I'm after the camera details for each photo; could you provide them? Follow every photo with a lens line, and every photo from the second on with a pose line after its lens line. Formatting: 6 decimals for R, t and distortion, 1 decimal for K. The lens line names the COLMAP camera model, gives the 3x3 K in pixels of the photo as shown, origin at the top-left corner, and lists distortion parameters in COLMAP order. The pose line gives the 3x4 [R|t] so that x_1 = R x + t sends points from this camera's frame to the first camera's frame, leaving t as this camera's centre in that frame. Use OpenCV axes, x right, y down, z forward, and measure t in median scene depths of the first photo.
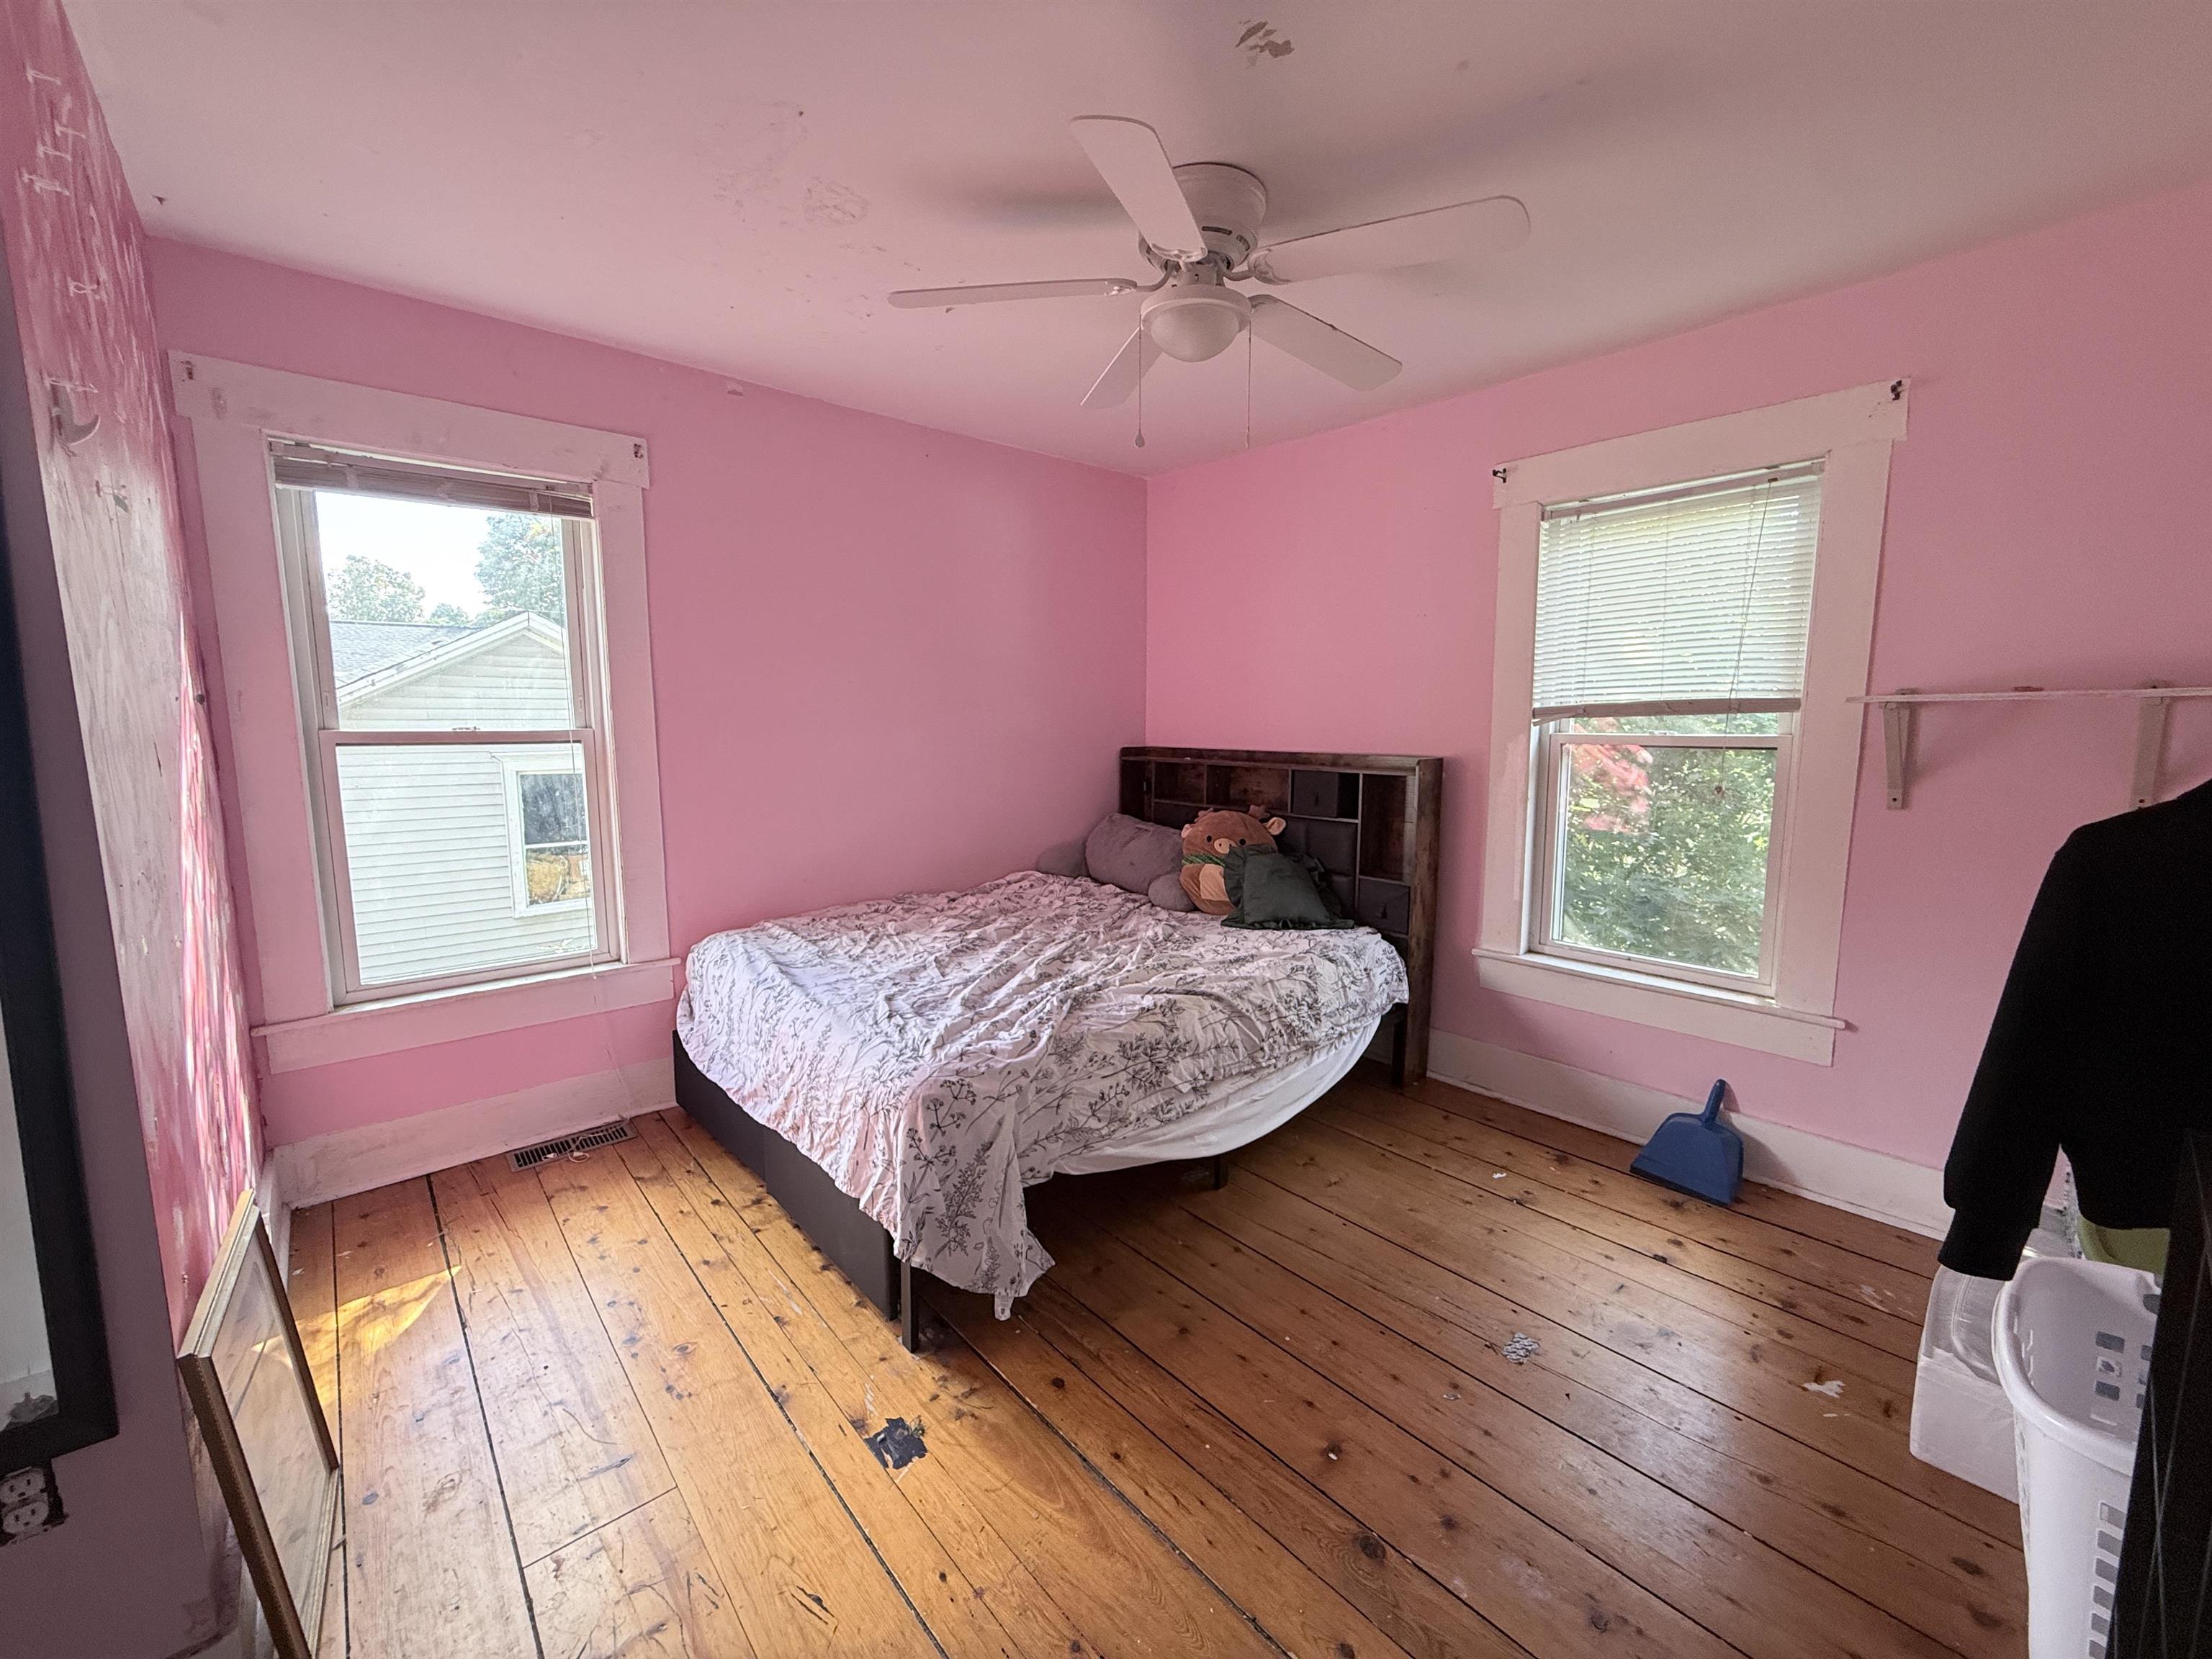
lens RADIAL K [[880.7, 0, 1102.0], [0, 880.7, 827.3], [0, 0, 1]] dist [-0.000797, -0.000029]
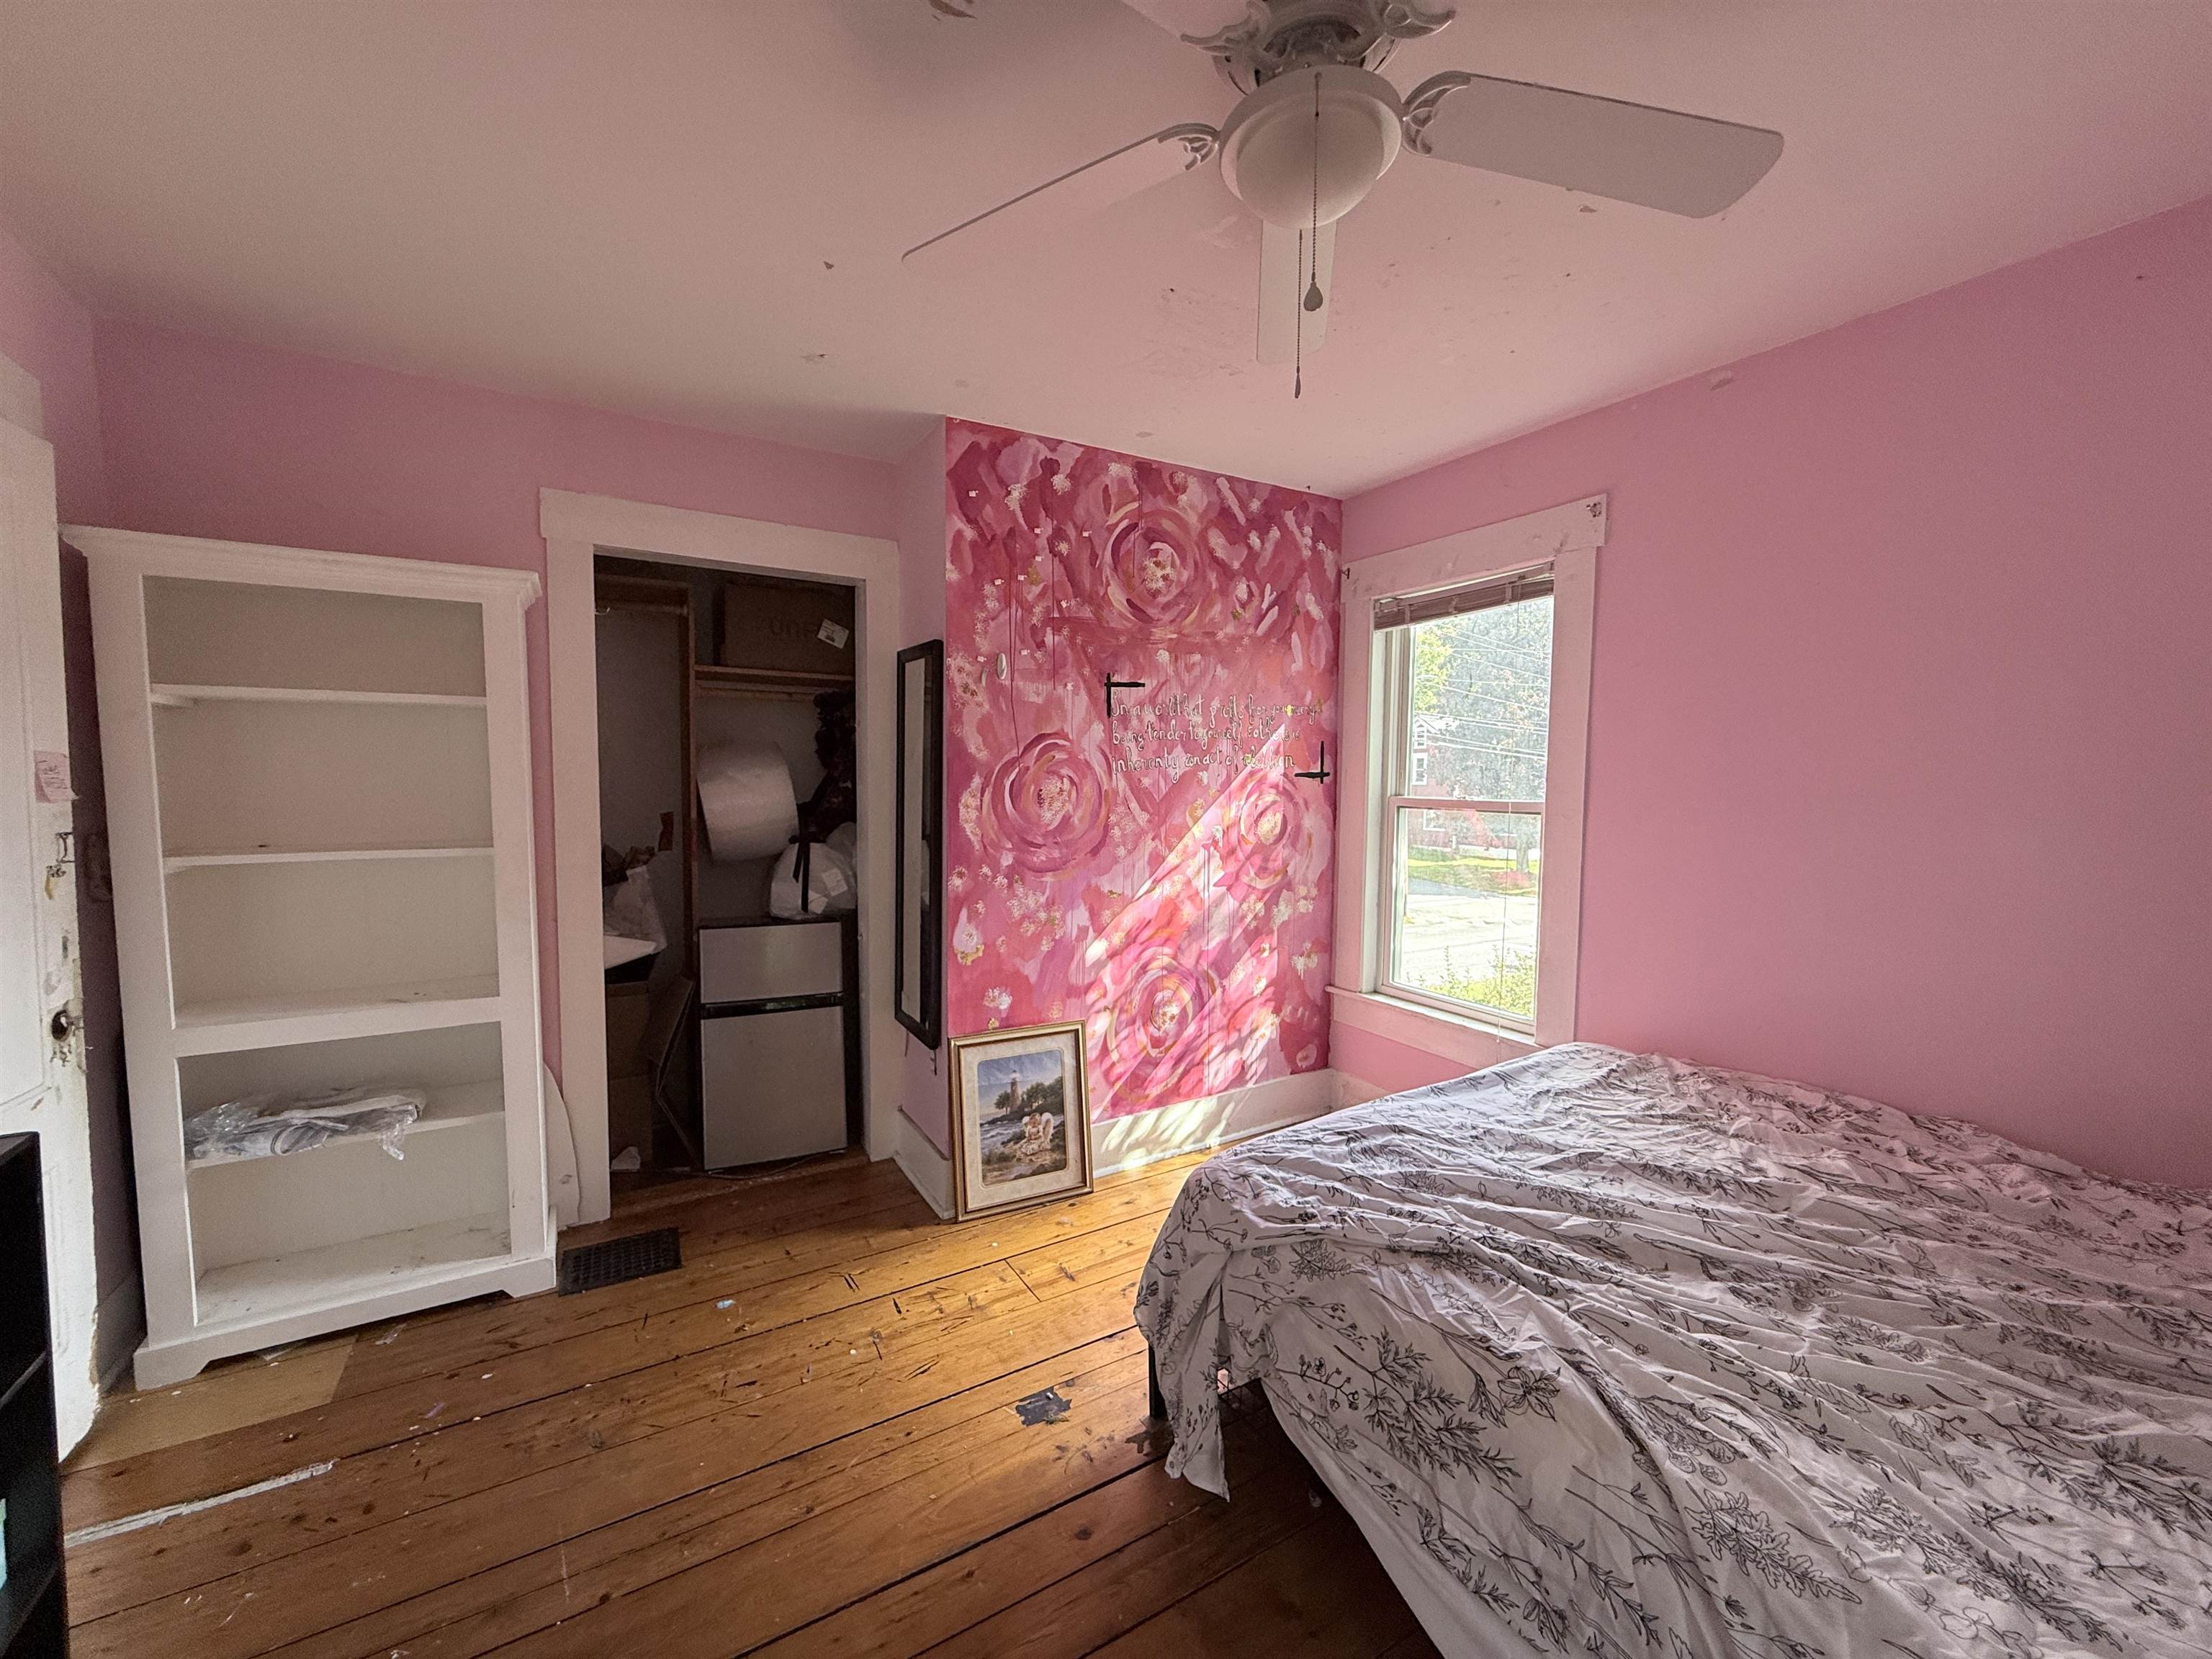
lens RADIAL K [[880.7, 0, 1103.3], [0, 880.7, 829.1], [0, 0, 1]] dist [-0.000797, -0.000029]
pose [[-0.186746, 0.056206, -0.980799, 0.575041], [-0.132322, 0.987825, 0.081803, -0.110156], [0.973456, 0.145058, -0.177036, 0.789300]]
